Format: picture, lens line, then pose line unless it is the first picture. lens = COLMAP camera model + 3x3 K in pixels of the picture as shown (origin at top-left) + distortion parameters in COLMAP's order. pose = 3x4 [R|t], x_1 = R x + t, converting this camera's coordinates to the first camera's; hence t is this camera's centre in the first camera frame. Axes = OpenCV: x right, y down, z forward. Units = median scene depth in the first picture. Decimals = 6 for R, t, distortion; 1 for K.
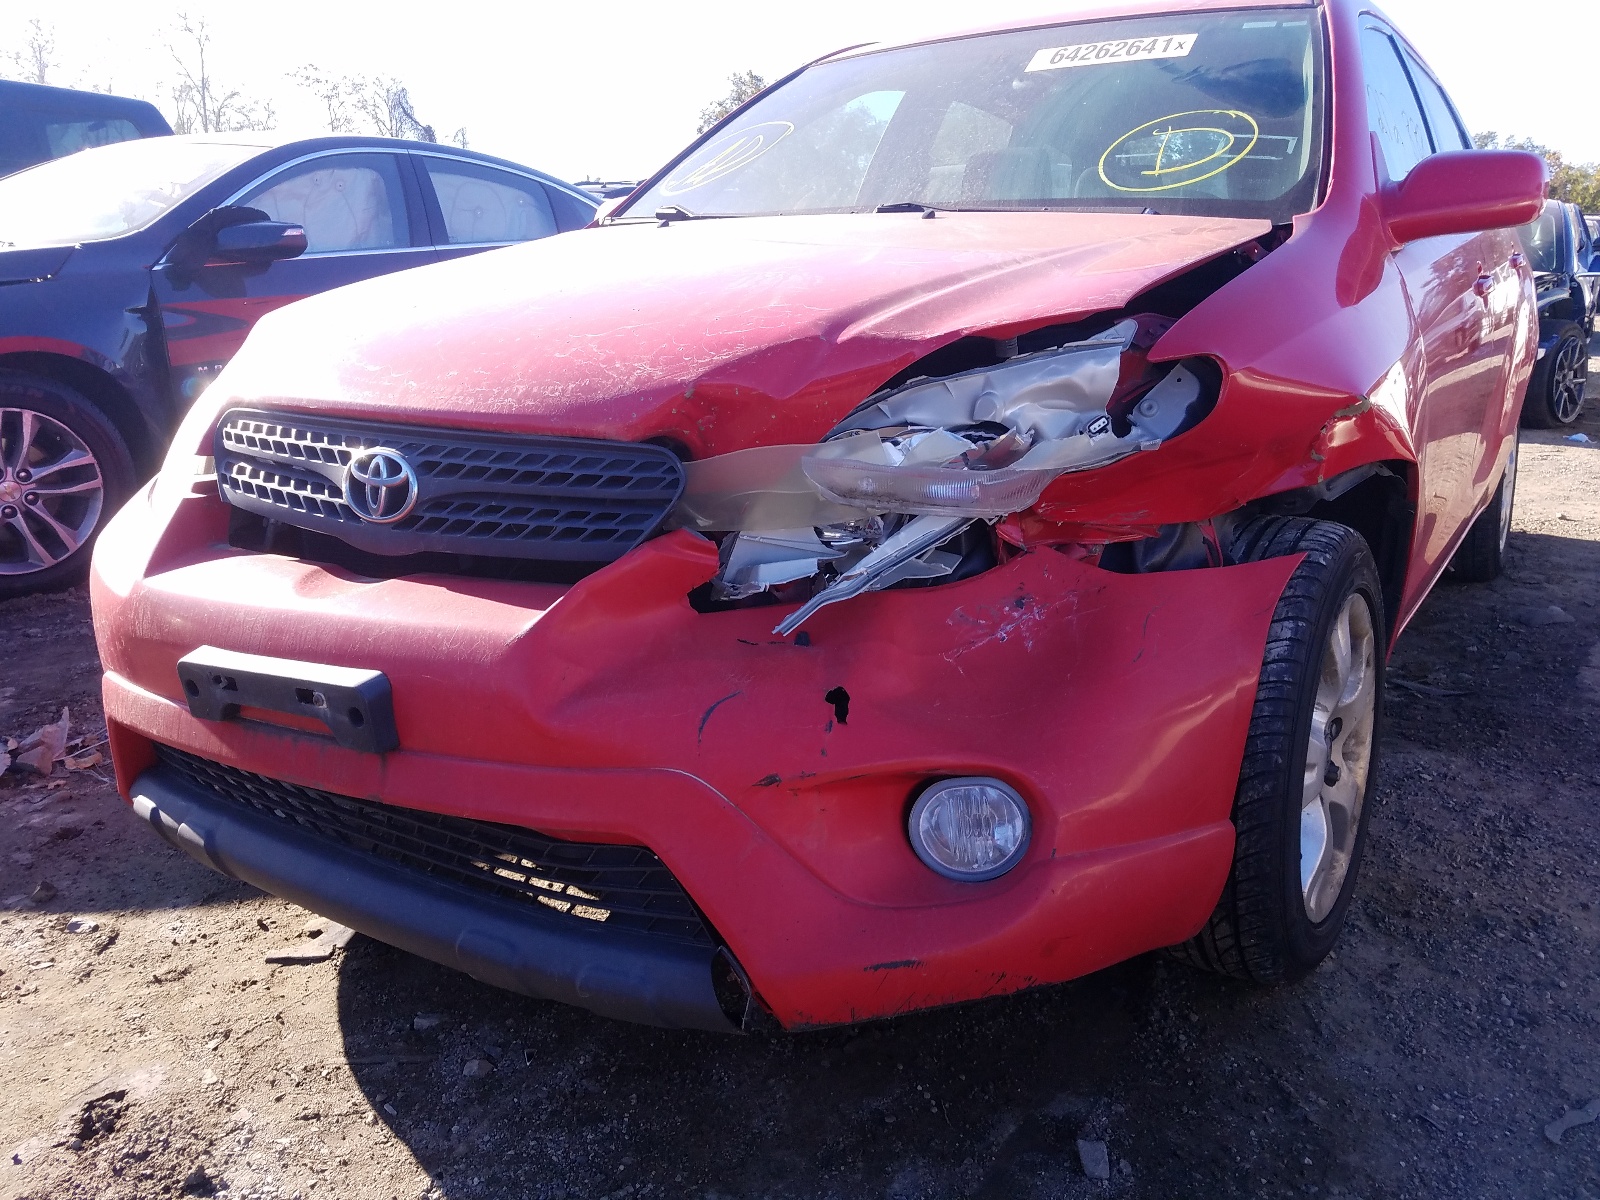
lens RADIAL K [[1210.1, 0, 876.9], [0, 1210.1, 606.8], [0, 0, 1]] dist [0.040883, -0.053201]
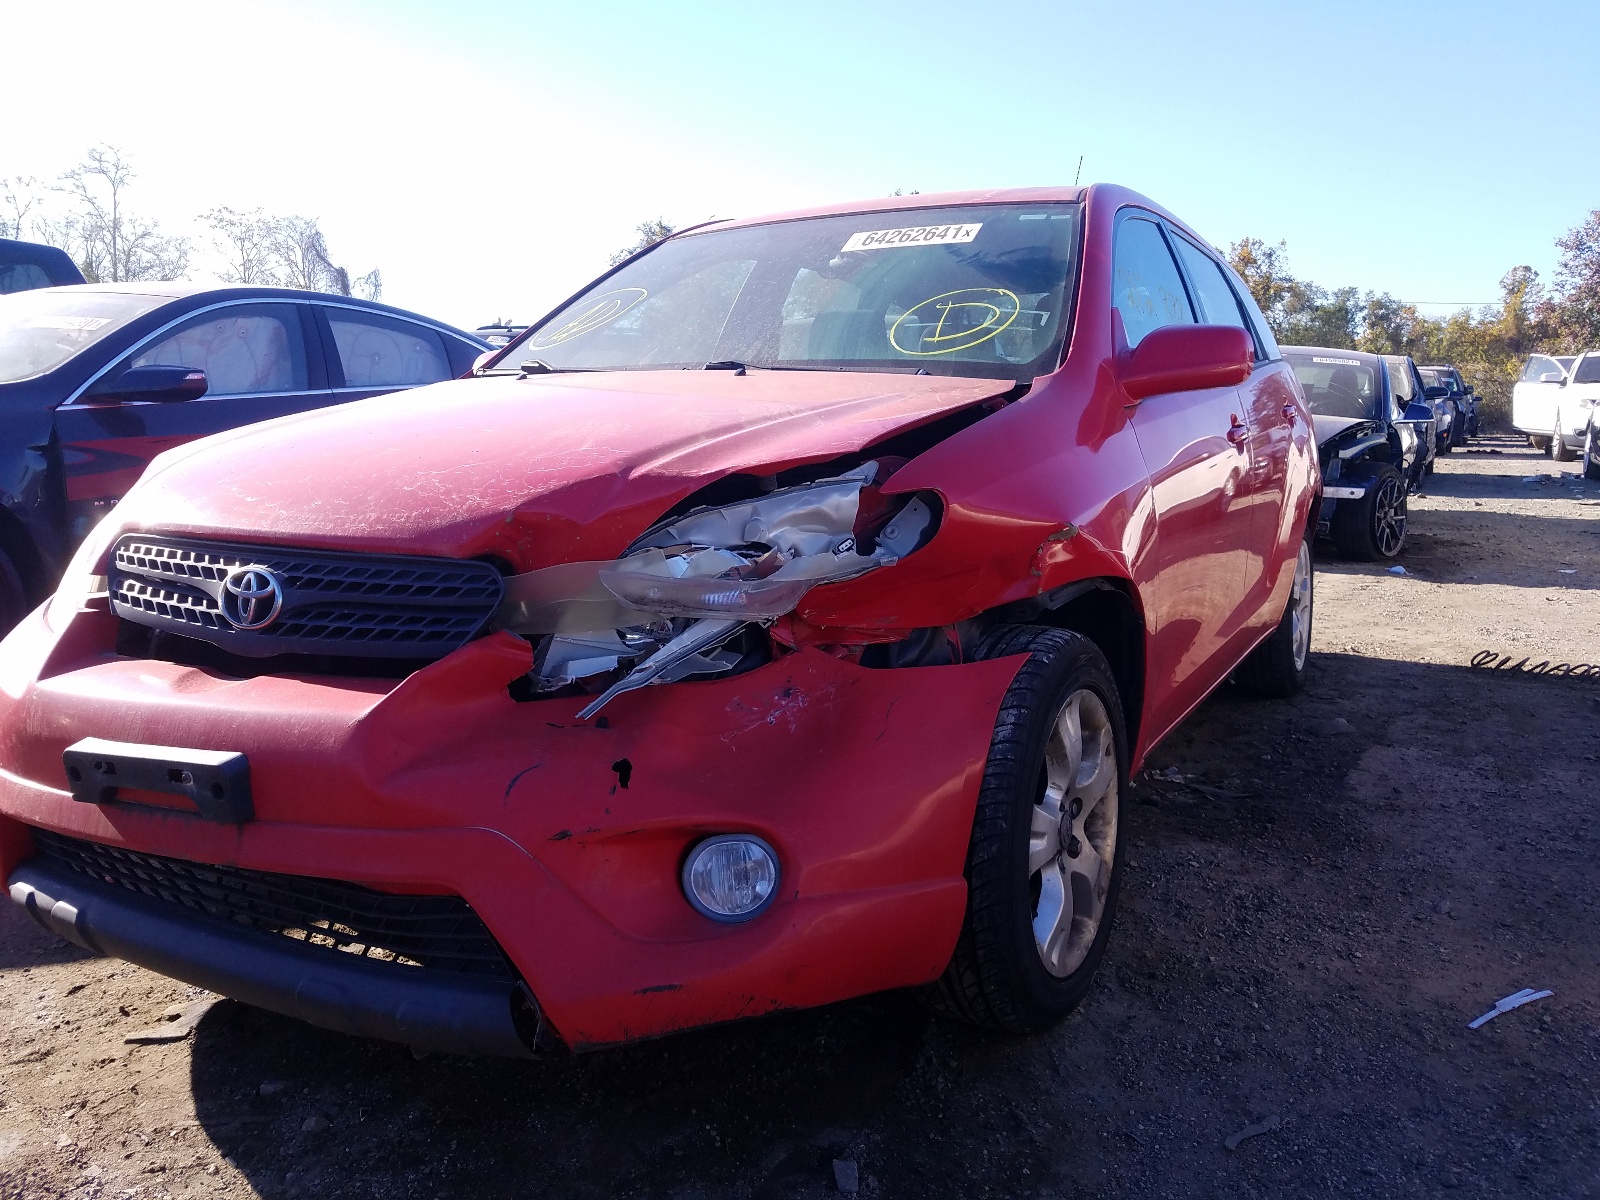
lens RADIAL K [[1200.3, 0, 800.0], [0, 1200.3, 600.0], [0, 0, 1]] dist [0.023249, -0.005122]
pose [[0.999624, 0.000535, 0.027426, 0.088523], [0.002622, 0.993369, -0.114939, 0.037652], [-0.027306, 0.114968, 0.992994, -0.167545]]
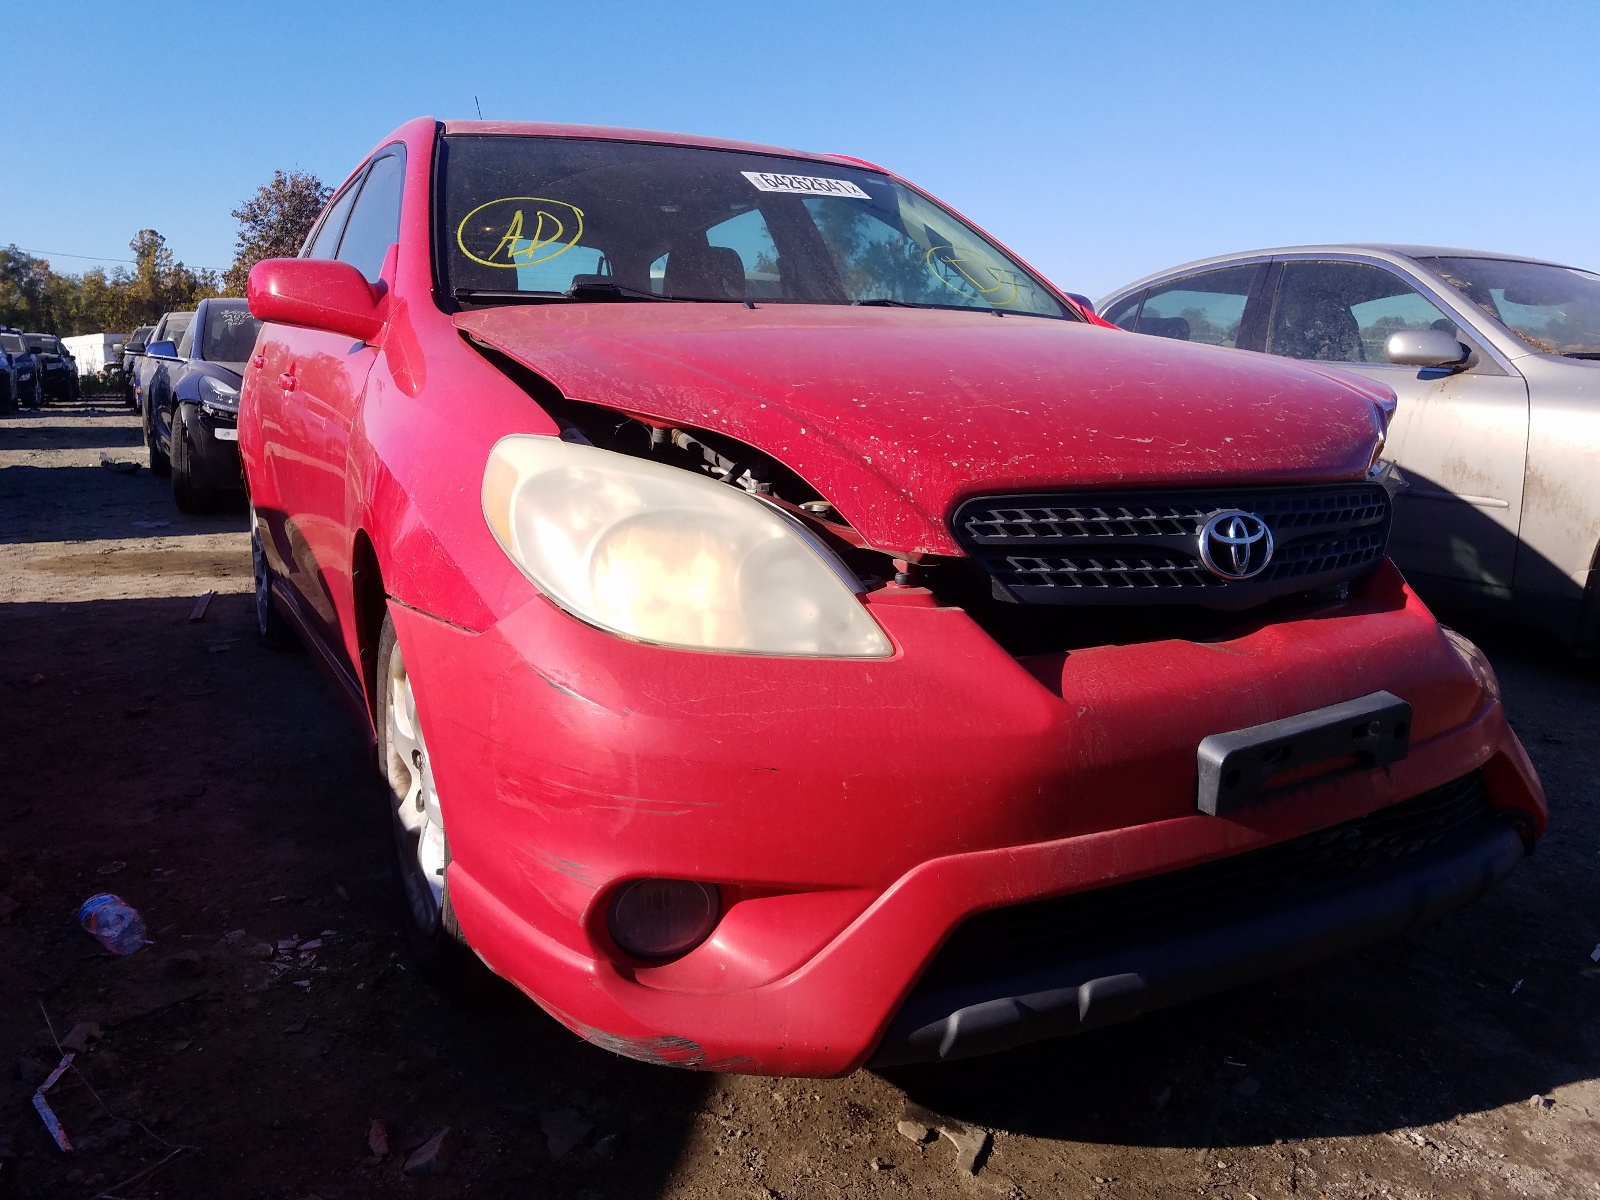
lens RADIAL K [[1206.0, 0, 800.0], [0, 1206.0, 600.0], [0, 0, 1]] dist [-0.002415, -0.002190]
pose [[0.511215, -0.147870, 0.846637, -1.473686], [0.219601, 0.974862, 0.037666, -0.173269], [-0.830924, 0.166667, 0.530837, 0.748378]]
